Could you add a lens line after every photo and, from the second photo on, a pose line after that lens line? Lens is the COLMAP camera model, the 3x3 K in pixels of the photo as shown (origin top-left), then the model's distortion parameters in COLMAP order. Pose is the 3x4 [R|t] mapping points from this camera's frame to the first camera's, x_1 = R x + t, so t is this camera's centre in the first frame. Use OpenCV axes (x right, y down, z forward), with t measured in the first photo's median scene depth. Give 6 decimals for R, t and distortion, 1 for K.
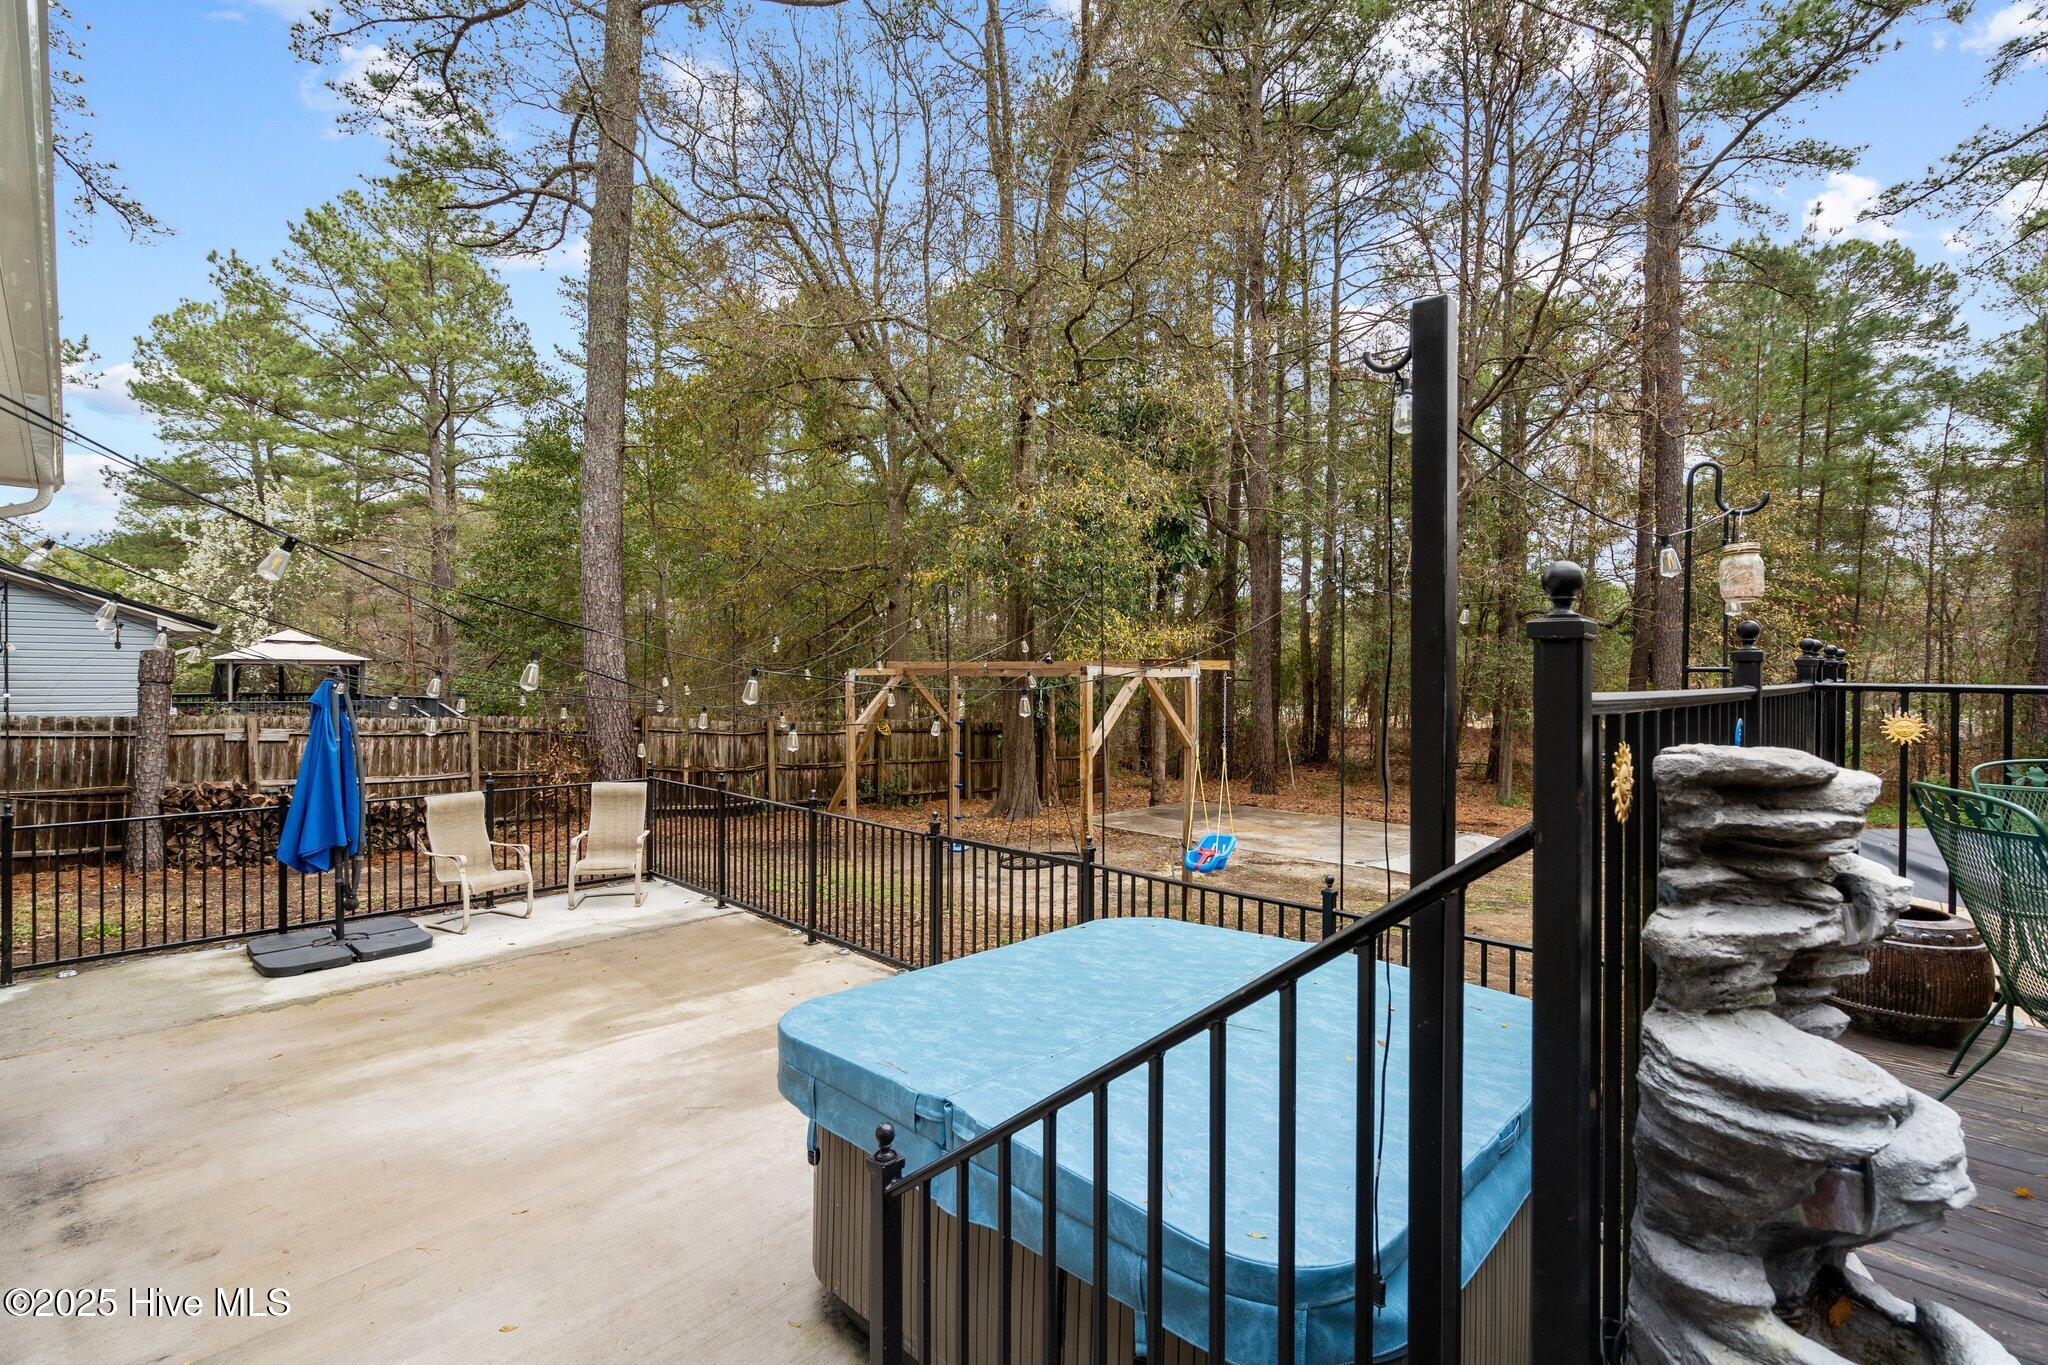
lens RADIAL K [[921.7, 0, 1020.9], [0, 921.7, 687.1], [0, 0, 1]] dist [0.000934, -0.000659]
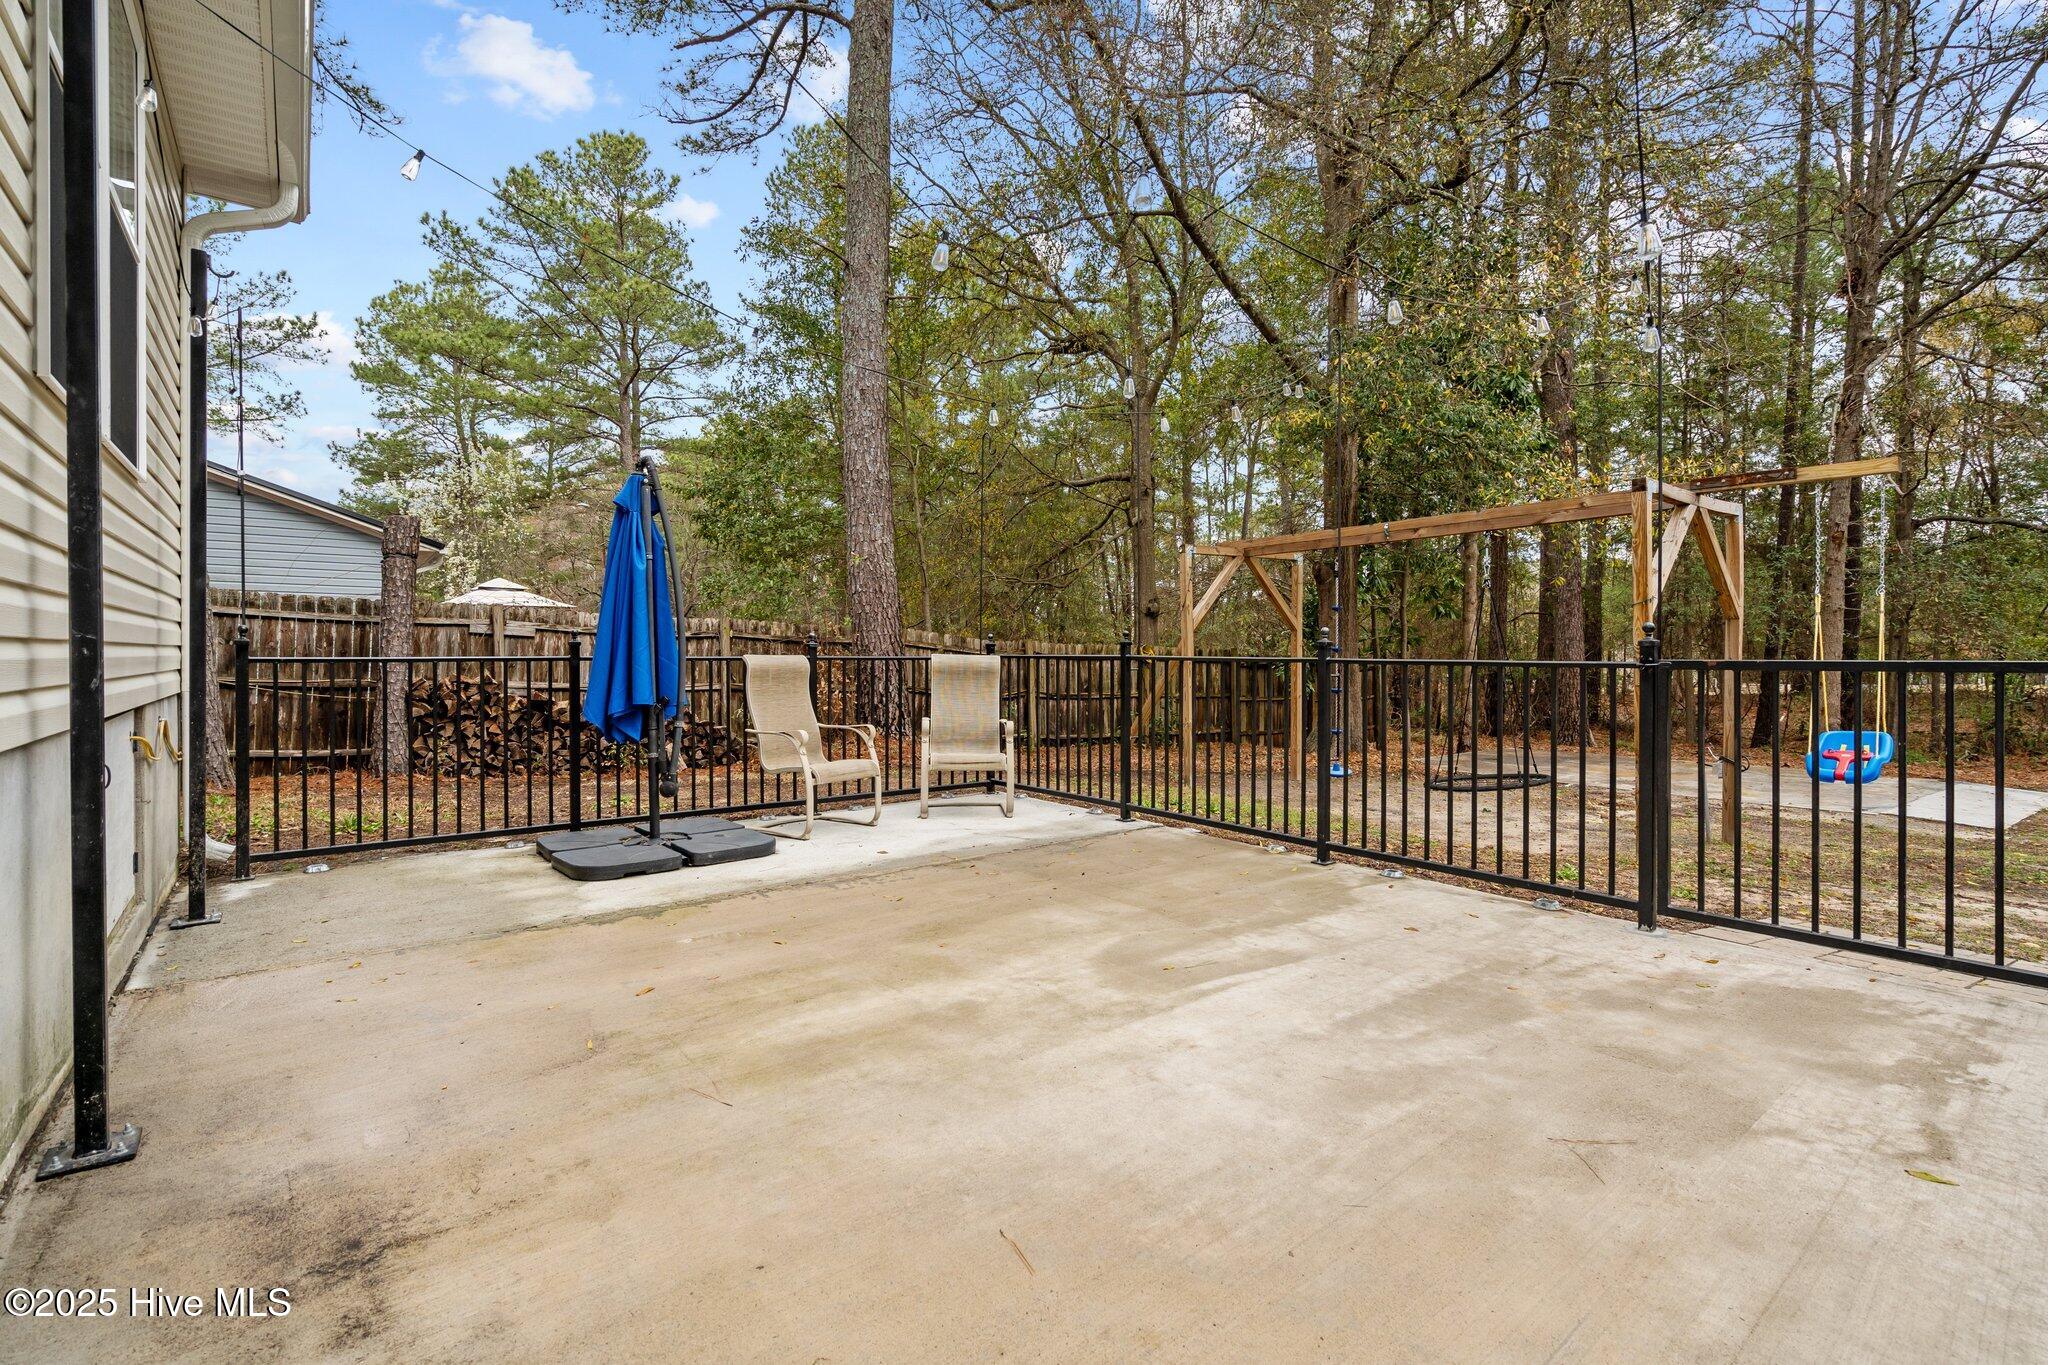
lens RADIAL K [[938.0, 0, 1028.2], [0, 938.0, 666.0], [0, 0, 1]] dist [-0.000487, -0.000250]
pose [[0.989985, -0.004515, -0.141103, -0.254887], [0.004390, 0.999990, -0.001194, 0.103961], [0.141107, 0.000563, 0.989994, 0.236653]]
